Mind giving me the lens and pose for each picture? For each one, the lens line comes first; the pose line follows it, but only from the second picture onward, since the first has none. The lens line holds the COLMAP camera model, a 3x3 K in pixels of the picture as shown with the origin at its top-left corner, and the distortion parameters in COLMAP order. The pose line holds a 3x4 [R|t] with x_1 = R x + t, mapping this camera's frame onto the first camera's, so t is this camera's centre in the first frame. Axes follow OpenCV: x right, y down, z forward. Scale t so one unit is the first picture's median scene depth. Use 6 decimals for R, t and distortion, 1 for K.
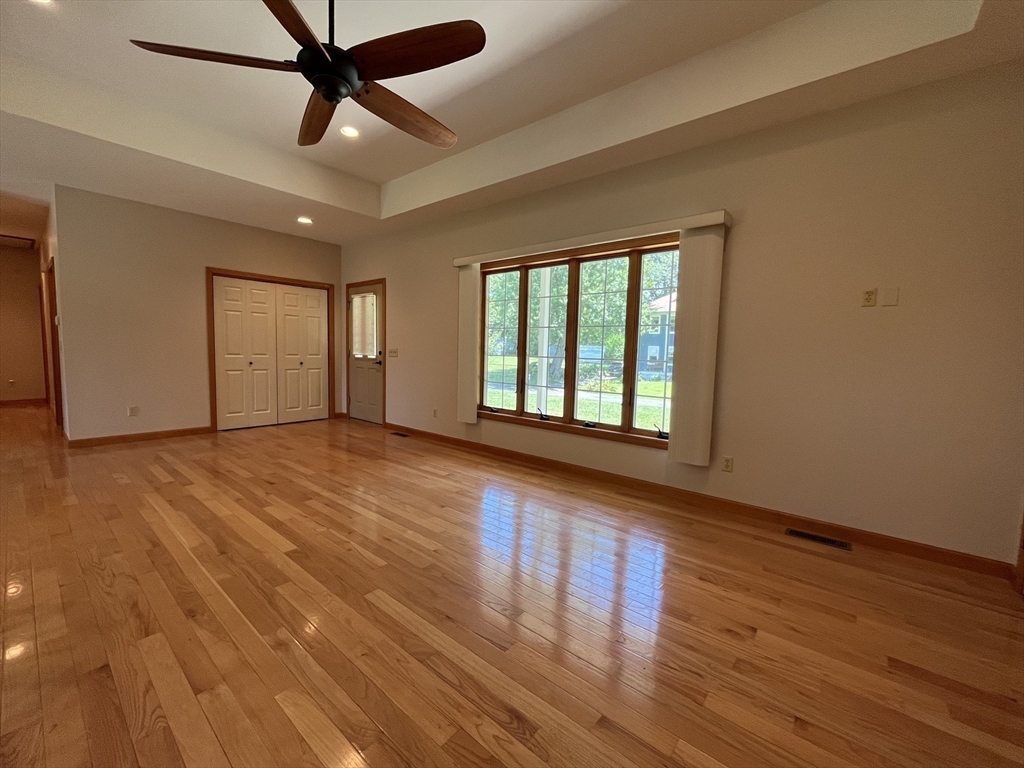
lens RADIAL K [[414.2, 0, 510.4], [0, 414.2, 384.1], [0, 0, 1]] dist [-0.001698, -0.000402]
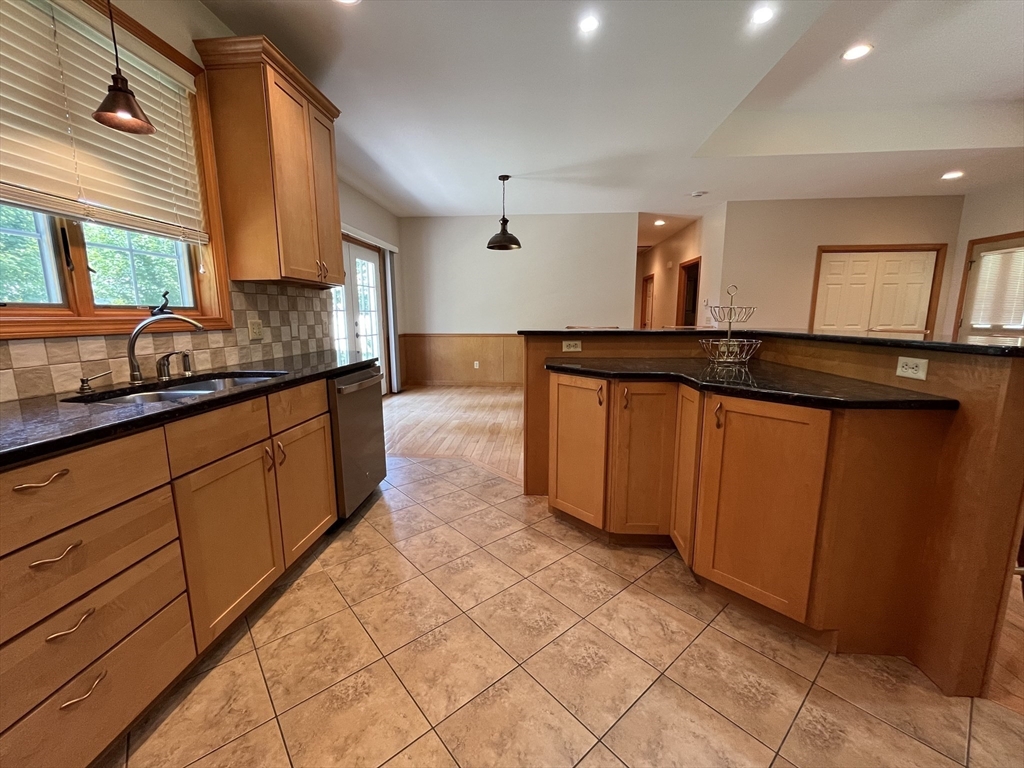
lens RADIAL K [[414.2, 0, 510.4], [0, 414.2, 384.1], [0, 0, 1]] dist [-0.001698, -0.000402]
pose [[0.578626, 0.107720, -0.808448, -0.273658], [-0.048091, 0.994021, 0.098027, 0.015573], [0.814174, -0.017841, 0.580347, -0.314903]]
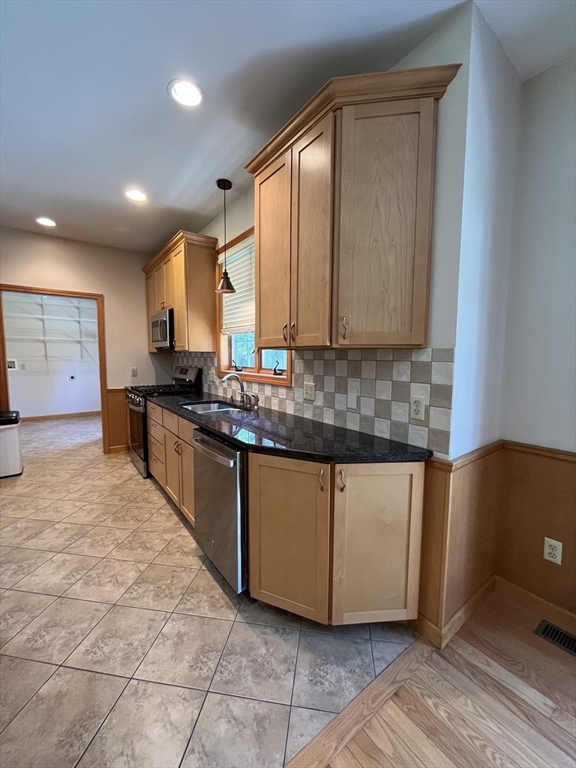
lens RADIAL K [[310.7, 0, 287.8], [0, 310.7, 382.9], [0, 0, 1]] dist [-0.001698, -0.000402]
pose [[-0.971361, -0.050499, 0.232182, -0.893301], [-0.010014, 0.984988, 0.172335, -0.064768], [-0.237399, 0.165074, -0.957284, 0.109499]]
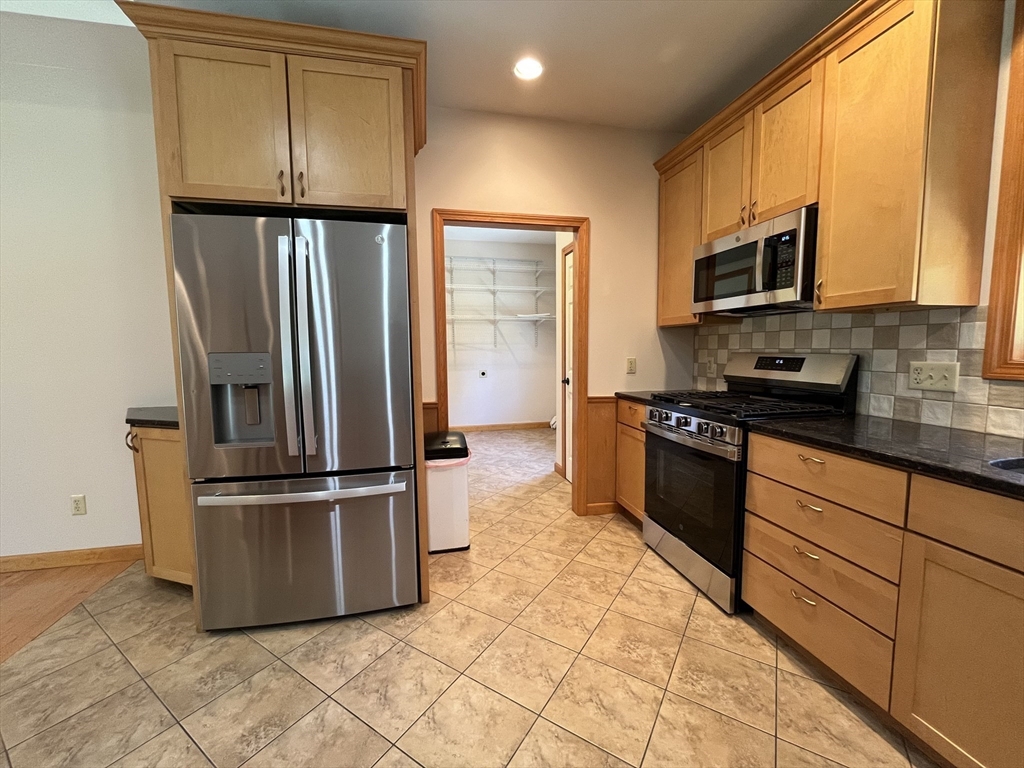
lens RADIAL K [[414.2, 0, 510.4], [0, 414.2, 384.1], [0, 0, 1]] dist [-0.001698, -0.000402]
pose [[-0.788028, -0.072957, 0.611301, -0.527519], [0.039952, 0.984800, 0.169035, -0.025141], [-0.614342, 0.157627, -0.773135, -0.035510]]
